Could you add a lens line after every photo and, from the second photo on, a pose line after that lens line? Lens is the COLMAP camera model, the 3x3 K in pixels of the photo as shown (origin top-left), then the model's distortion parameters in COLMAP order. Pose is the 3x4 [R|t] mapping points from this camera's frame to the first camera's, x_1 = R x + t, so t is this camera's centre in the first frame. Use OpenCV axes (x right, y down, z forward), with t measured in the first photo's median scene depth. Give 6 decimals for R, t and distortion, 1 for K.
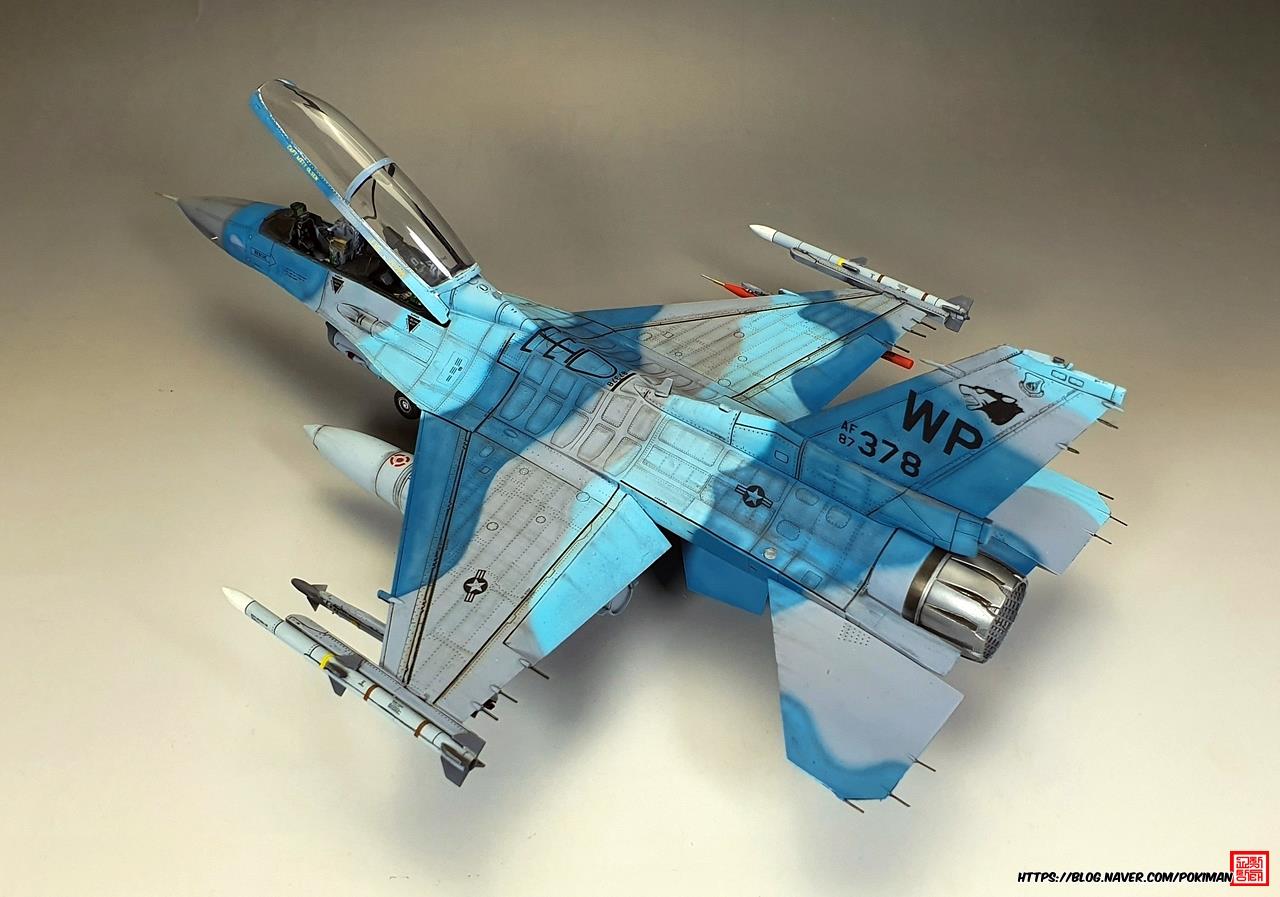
lens RADIAL K [[1332.7, 0, 656.8], [0, 1332.7, 467.1], [0, 0, 1]] dist [0.251016, 0.000000]
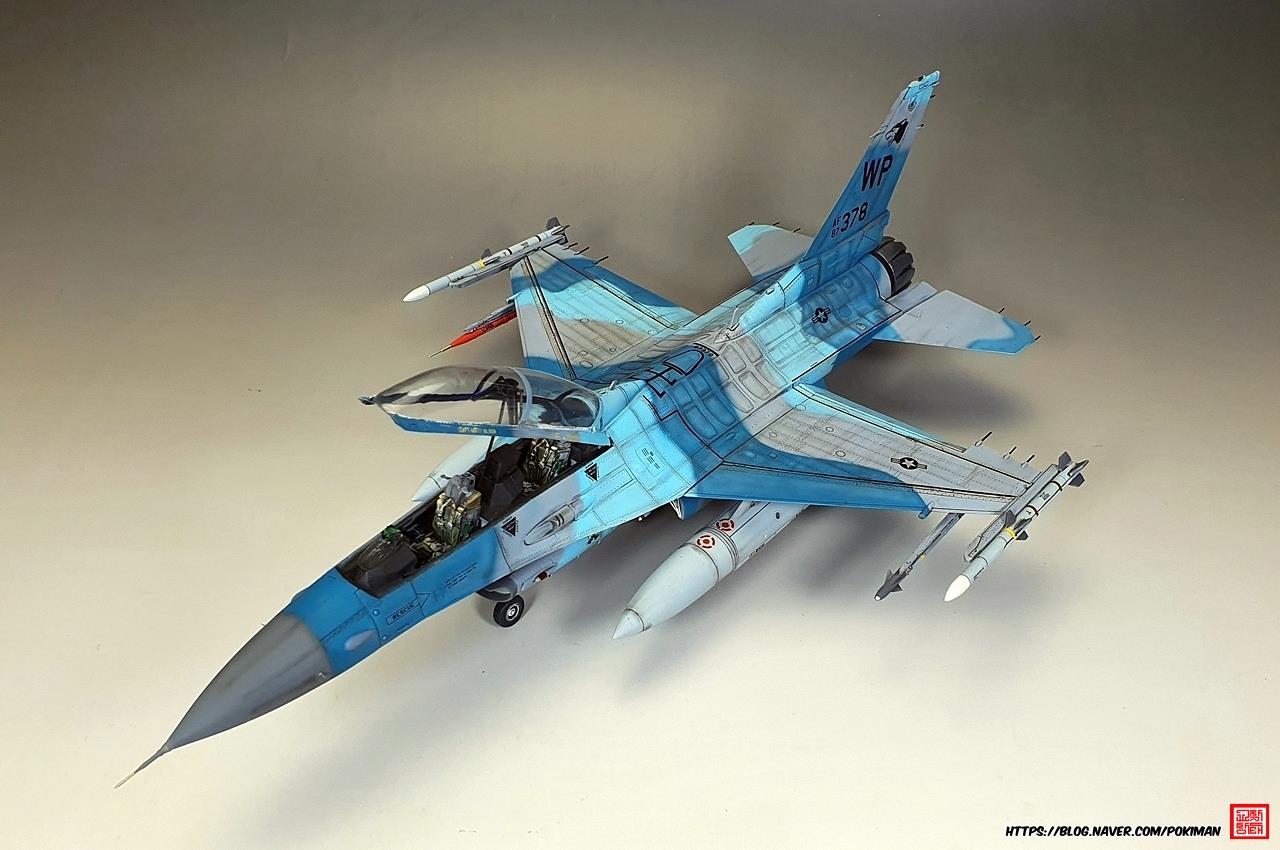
lens RADIAL K [[1233.5, 0, 644.2], [0, 1233.5, 429.4], [0, 0, 1]] dist [0.196134, 0.000000]
pose [[0.043867, -0.613426, 0.788533, -0.930021], [0.614873, 0.638669, 0.462637, -0.555831], [-0.787405, 0.464553, 0.405196, 0.621596]]
